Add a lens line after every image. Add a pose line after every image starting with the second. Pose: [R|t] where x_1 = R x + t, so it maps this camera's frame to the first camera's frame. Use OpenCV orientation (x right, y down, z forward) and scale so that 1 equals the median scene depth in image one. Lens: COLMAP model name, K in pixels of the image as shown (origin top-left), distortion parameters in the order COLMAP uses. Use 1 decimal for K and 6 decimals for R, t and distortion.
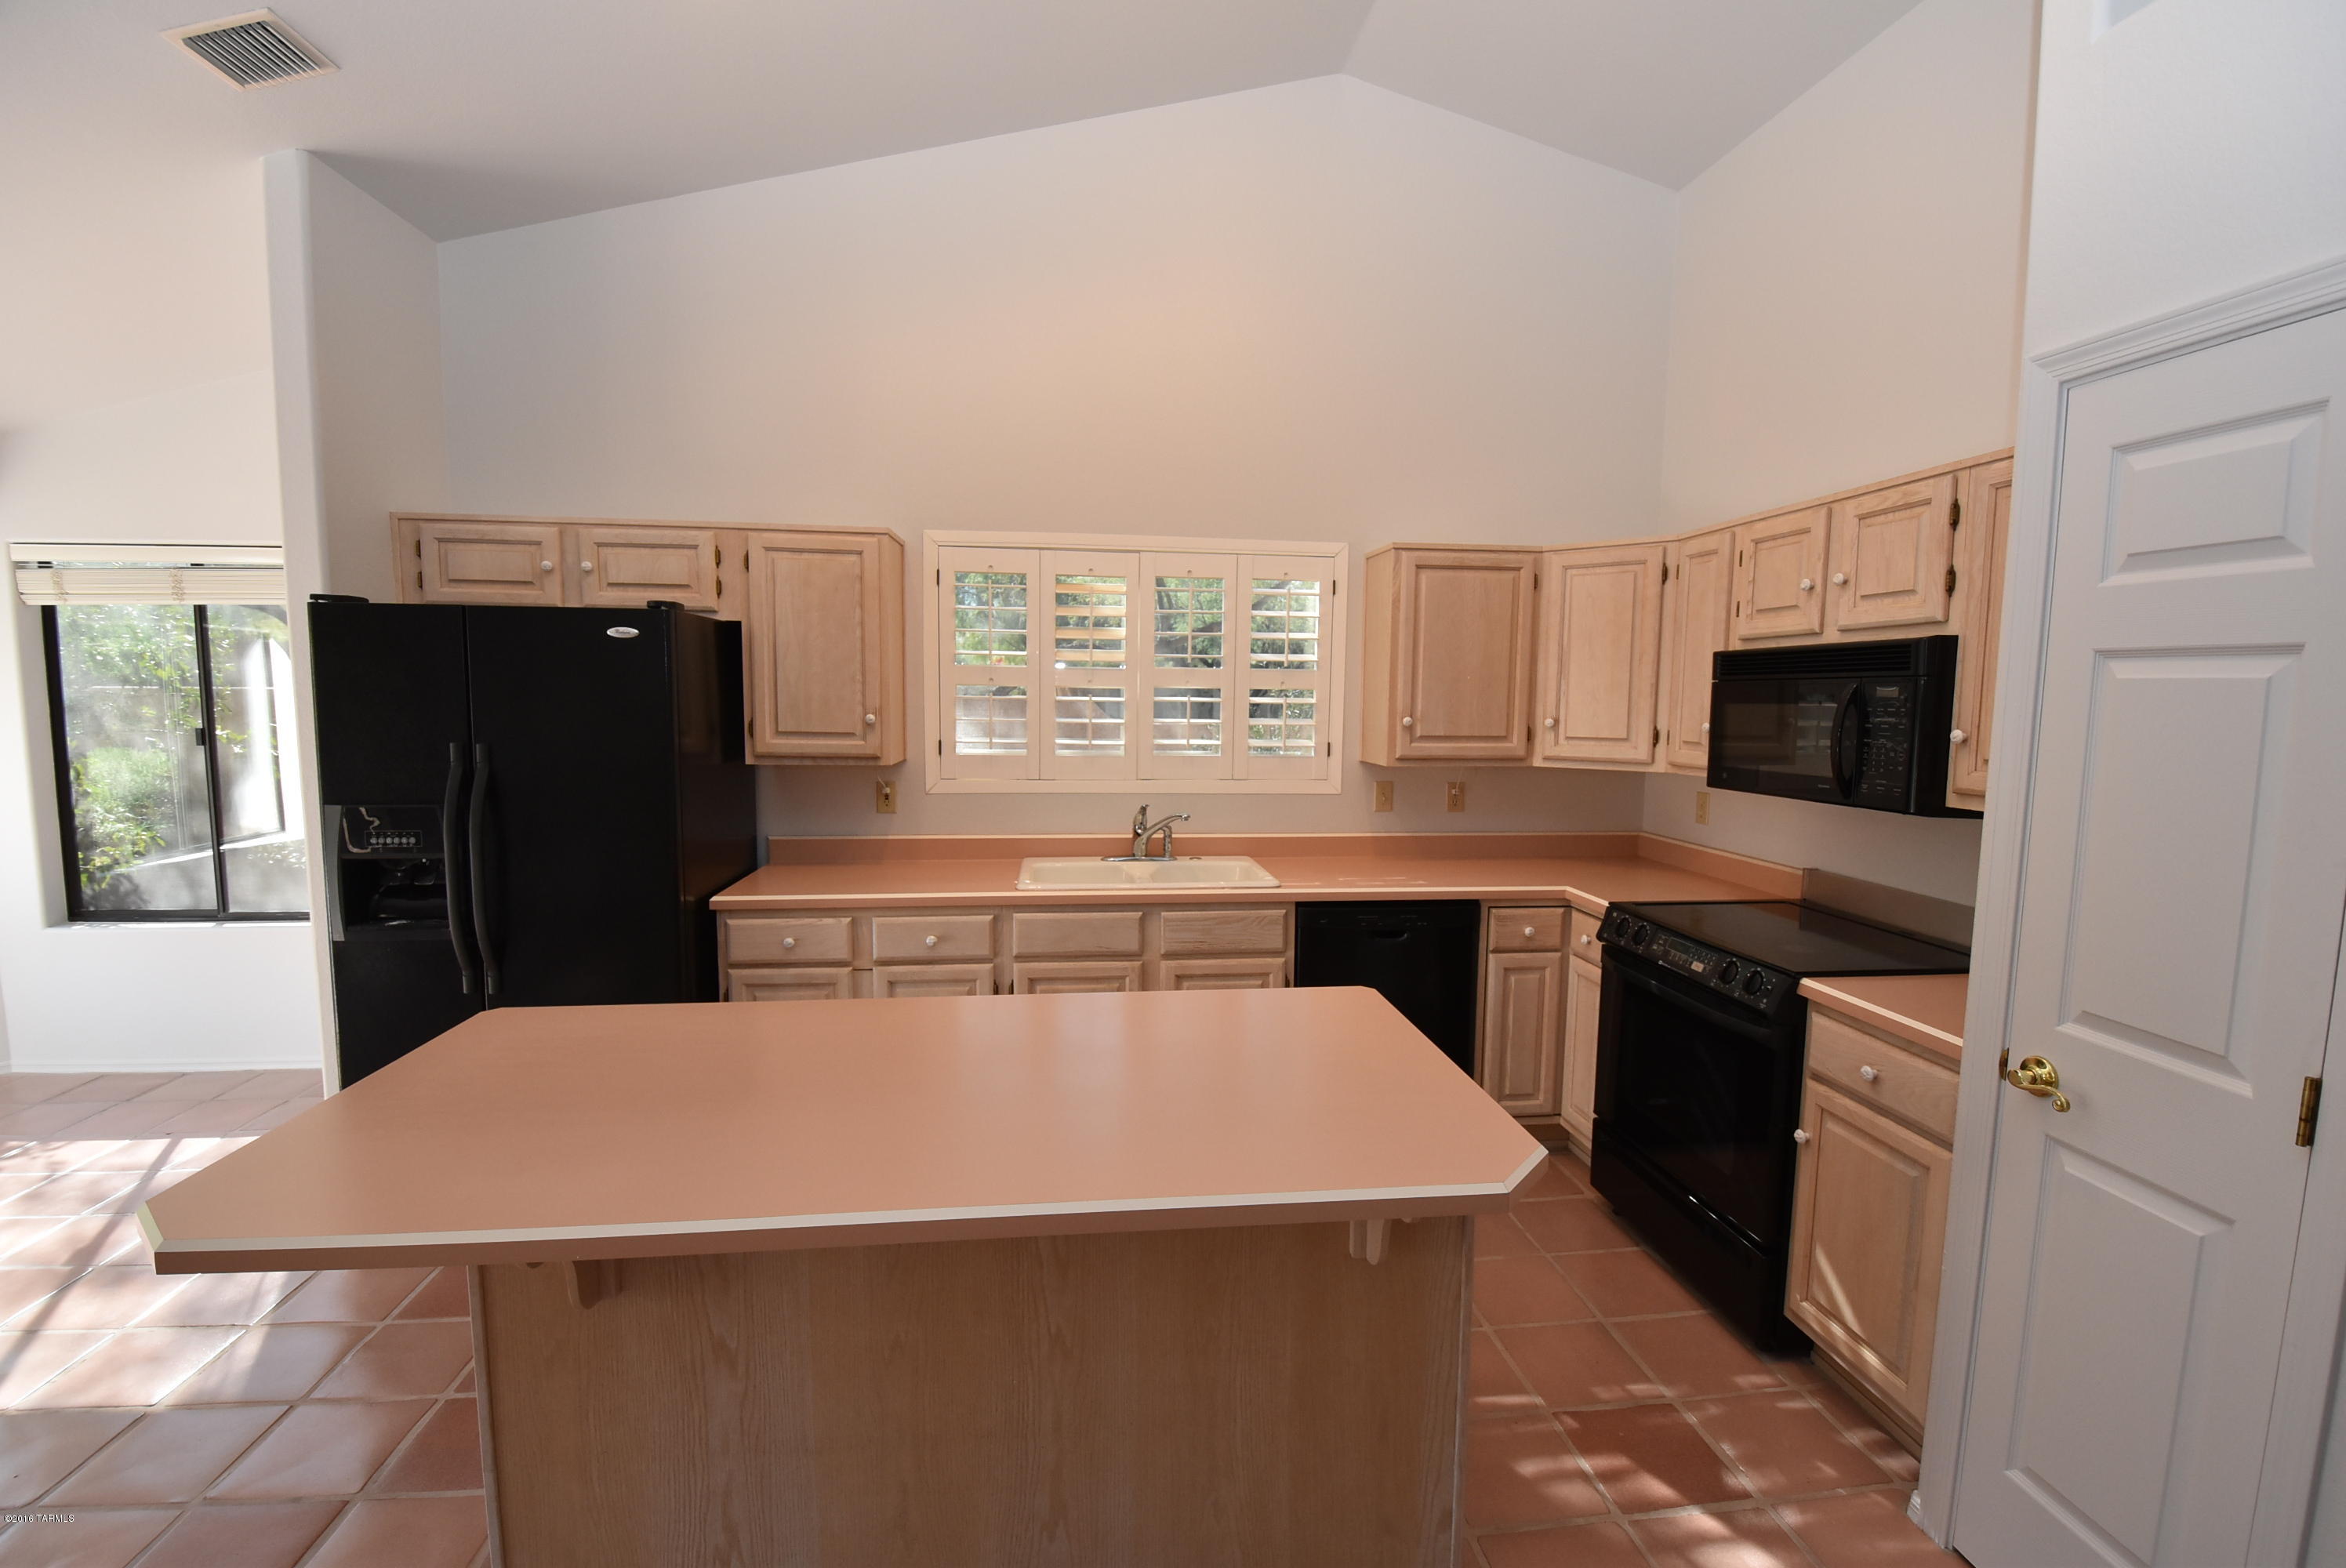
lens RADIAL K [[1028.4, 0, 1181.1], [0, 1028.4, 792.7], [0, 0, 1]] dist [0.020805, -0.024080]
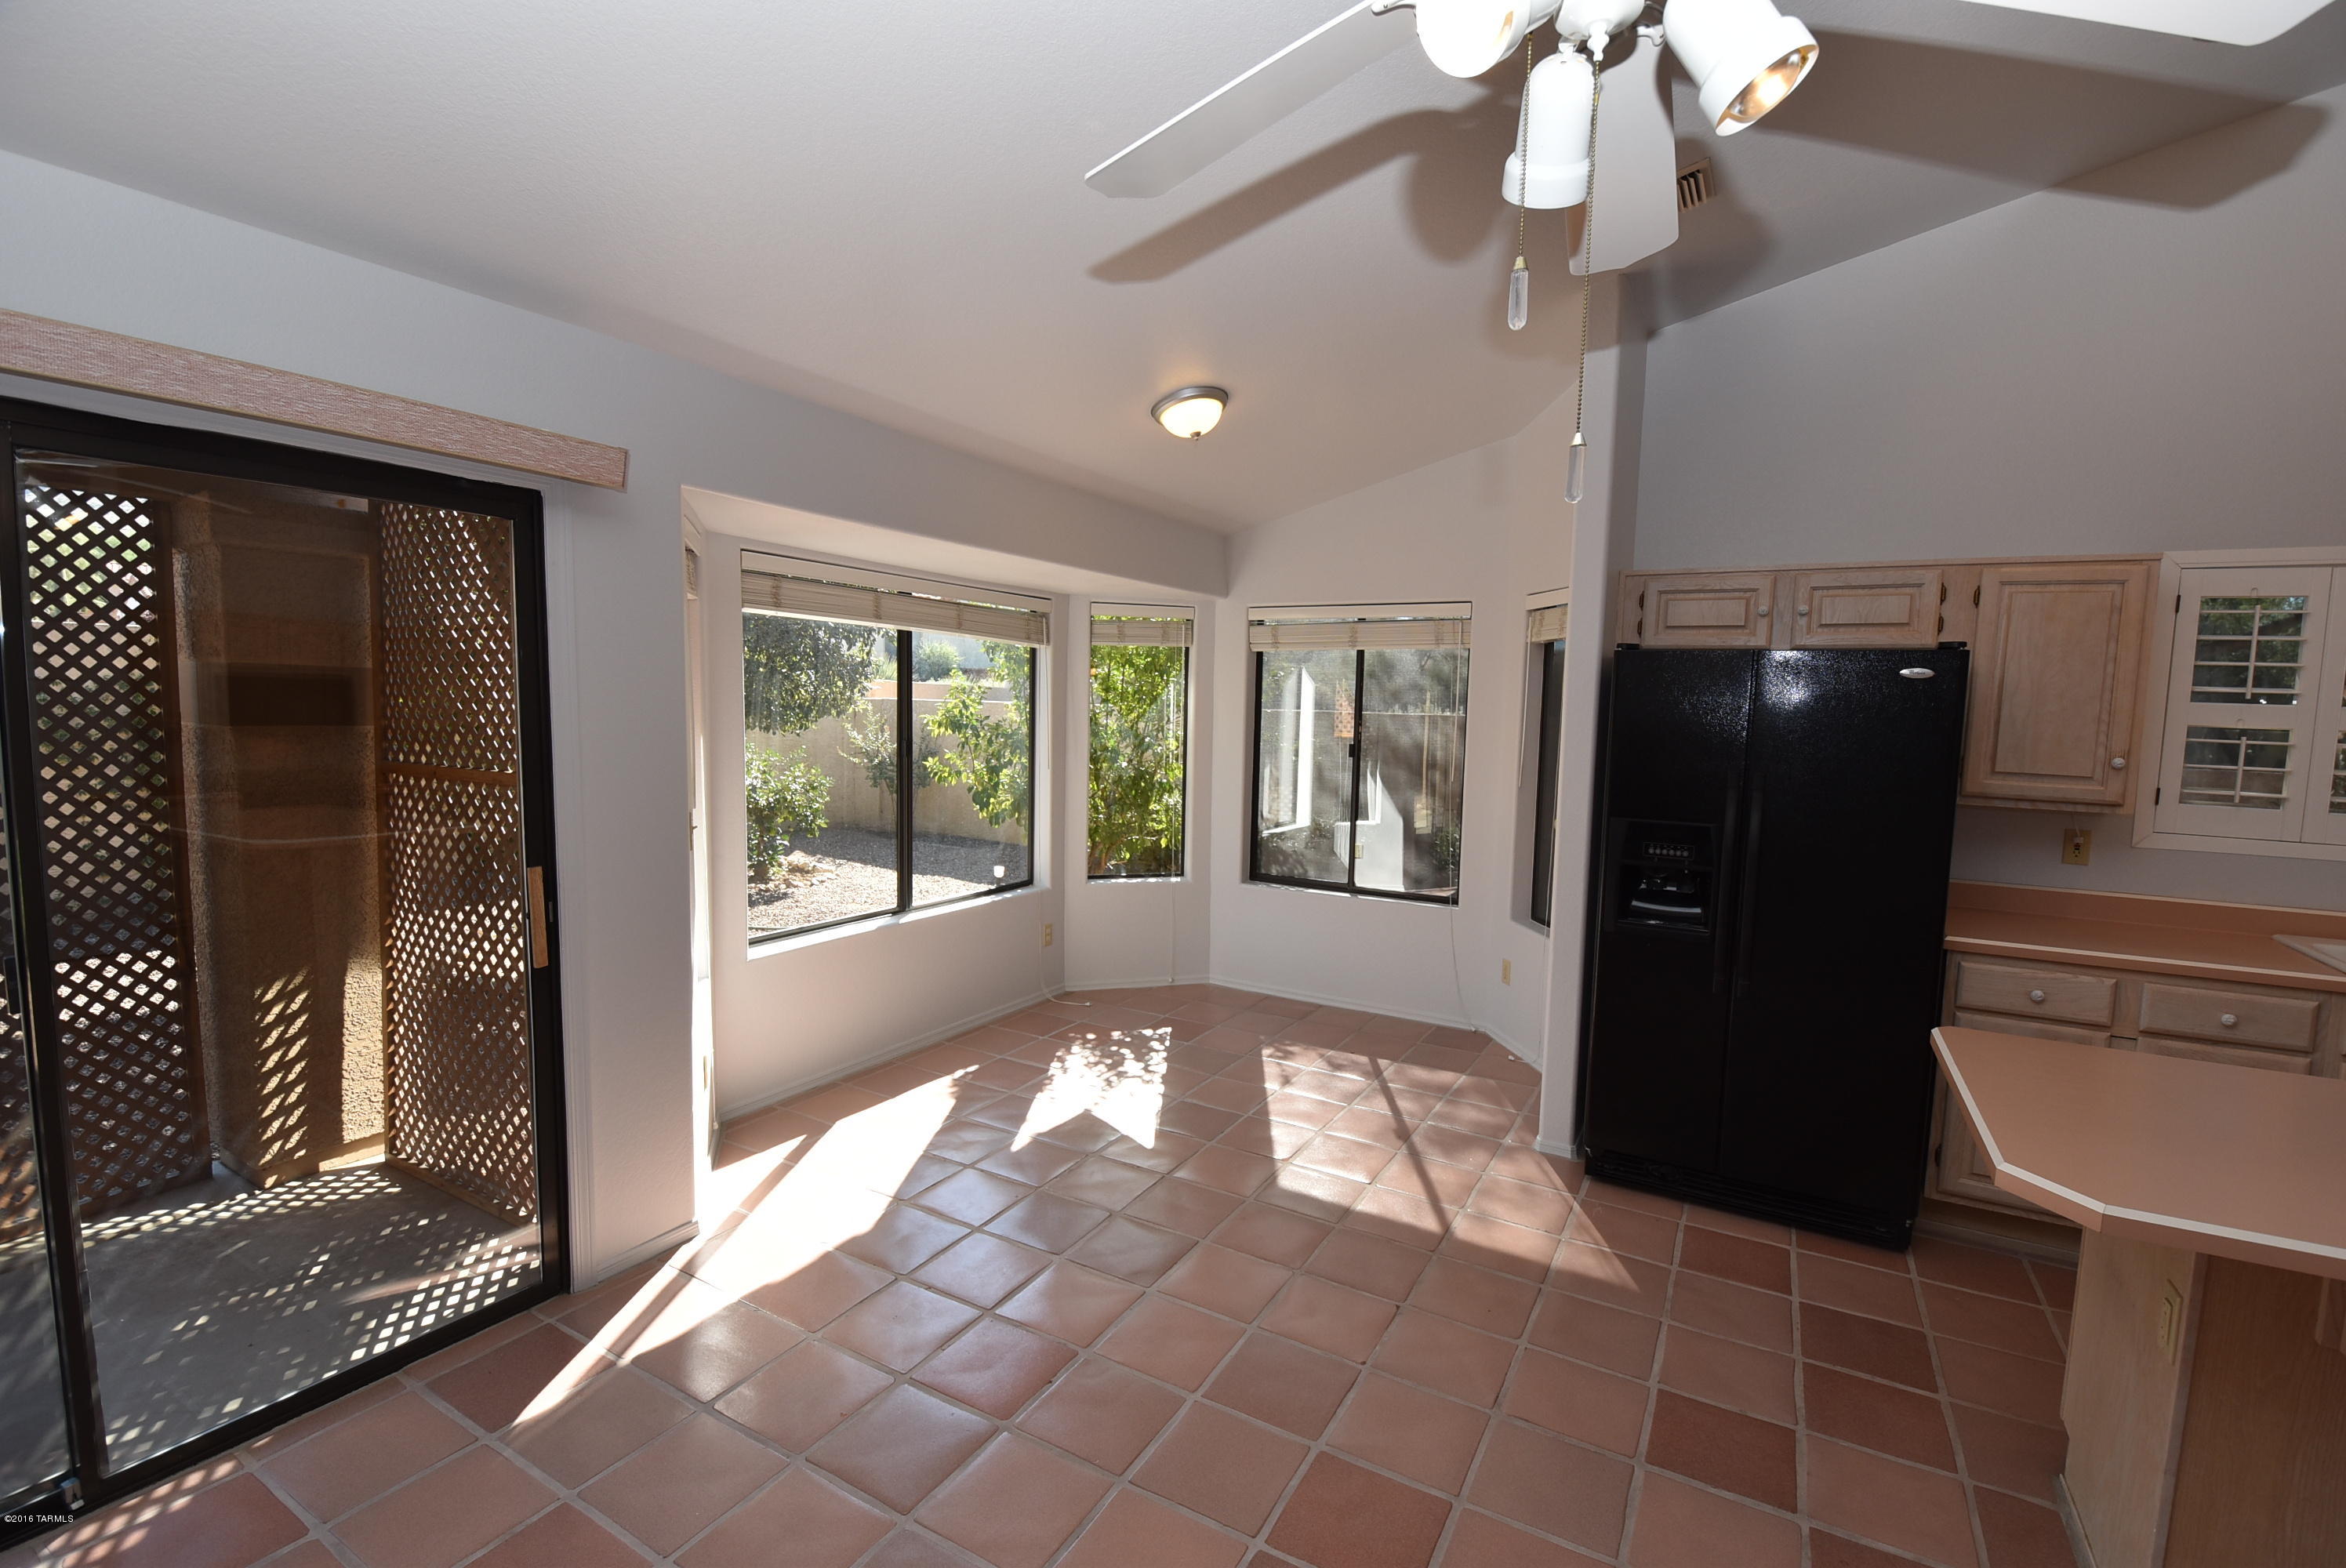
lens RADIAL K [[1028.4, 0, 1181.1], [0, 1028.4, 792.7], [0, 0, 1]] dist [0.020805, -0.024080]
pose [[0.802959, 0.061410, -0.592862, -0.437467], [-0.074585, 0.997212, 0.002277, 0.014944], [0.591349, 0.042390, 0.805301, -0.227553]]
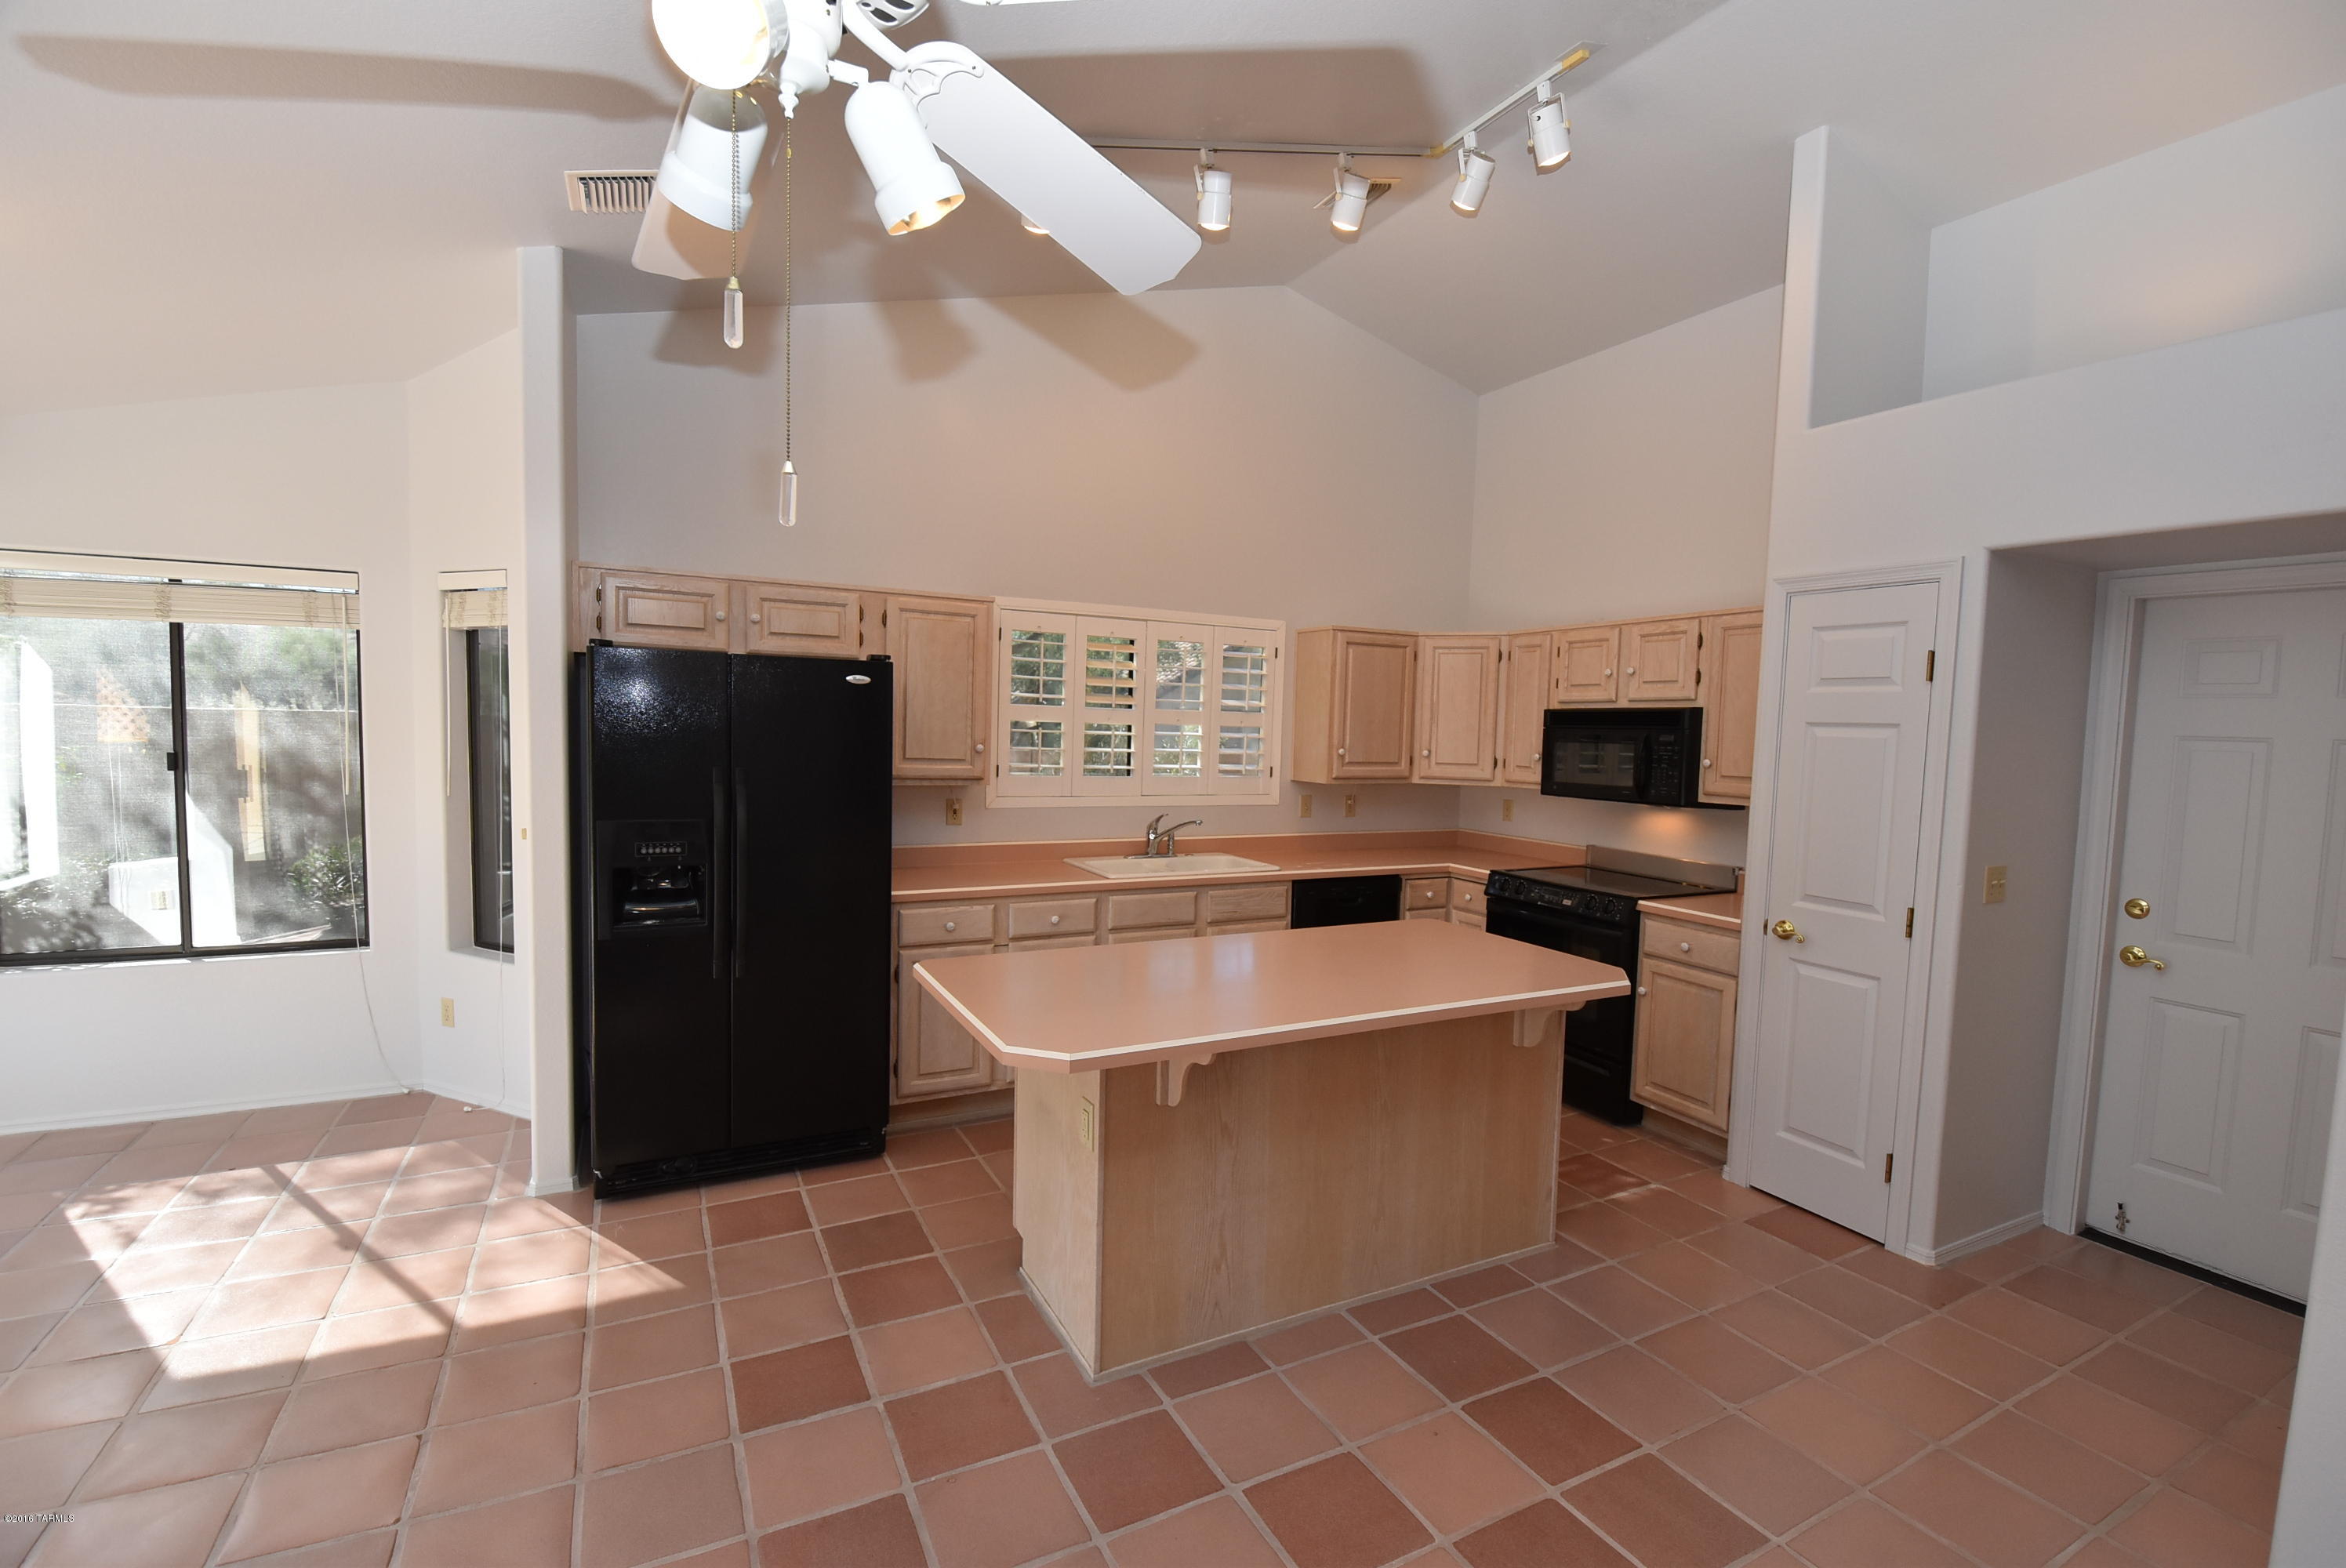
lens RADIAL K [[1028.4, 0, 1181.1], [0, 1028.4, 792.7], [0, 0, 1]] dist [0.020805, -0.024080]
pose [[0.934566, -0.009754, 0.355655, -0.531551], [0.018460, 0.999607, -0.021094, 0.013868], [-0.355309, 0.026279, 0.934379, -0.260461]]
